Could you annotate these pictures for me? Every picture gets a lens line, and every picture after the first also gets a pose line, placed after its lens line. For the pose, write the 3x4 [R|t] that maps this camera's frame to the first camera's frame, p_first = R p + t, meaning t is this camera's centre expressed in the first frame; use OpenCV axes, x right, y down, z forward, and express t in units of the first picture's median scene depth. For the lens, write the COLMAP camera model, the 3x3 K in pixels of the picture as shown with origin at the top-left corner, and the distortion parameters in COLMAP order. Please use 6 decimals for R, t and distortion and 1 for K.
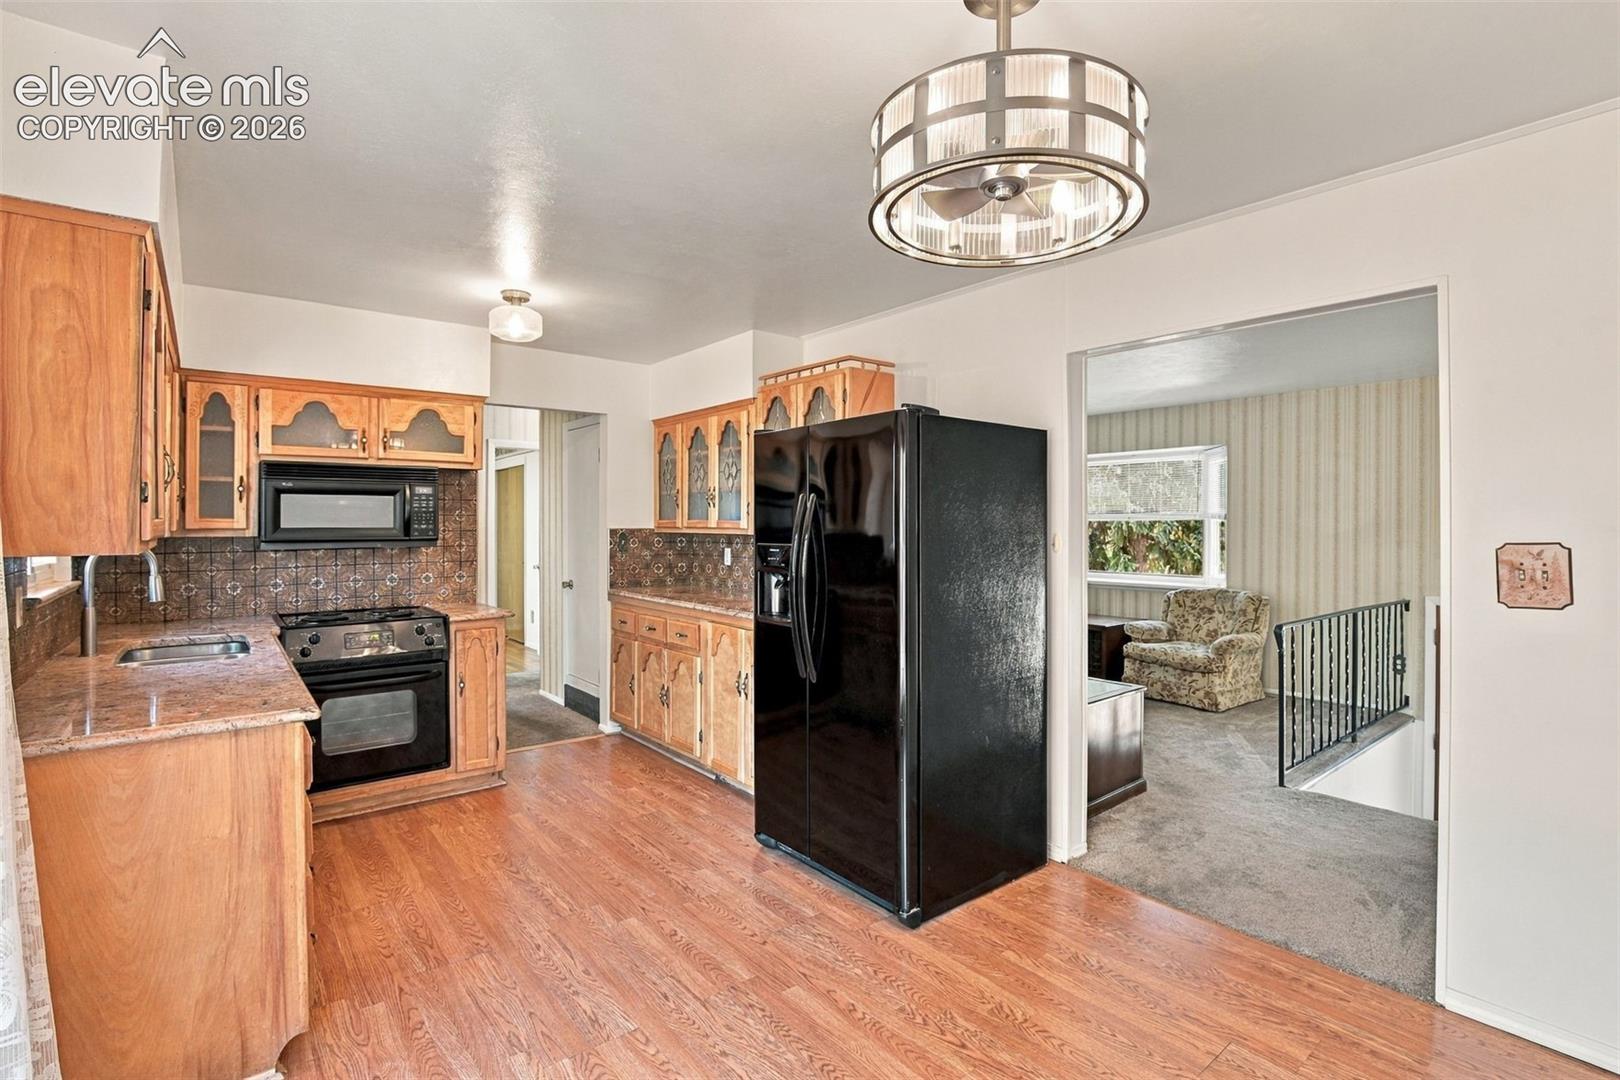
lens RADIAL K [[764.2, 0, 823.7], [0, 764.2, 526.9], [0, 0, 1]] dist [-0.035224, 0.007422]
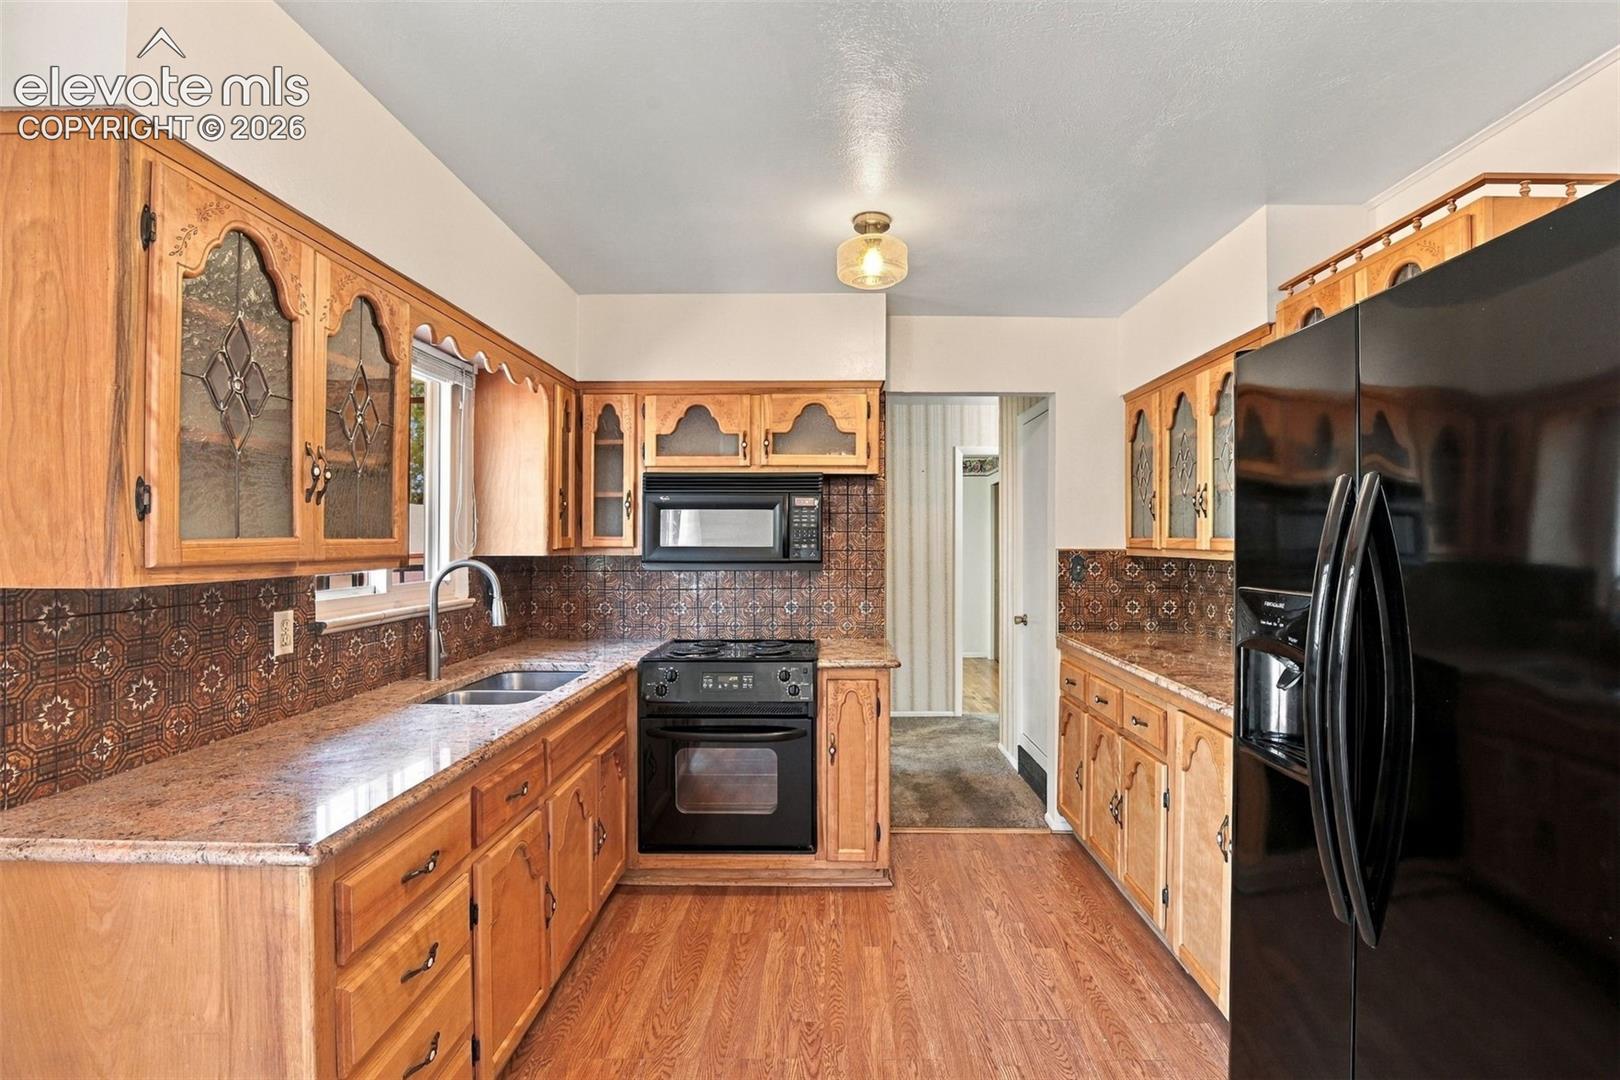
lens RADIAL K [[764.2, 0, 816.2], [0, 764.2, 536.7], [0, 0, 1]] dist [-0.035224, 0.007422]
pose [[0.765061, -0.001756, -0.643955, 0.013055], [-0.004583, 0.999956, -0.008172, -0.003838], [0.643941, 0.009204, 0.765020, 0.398849]]
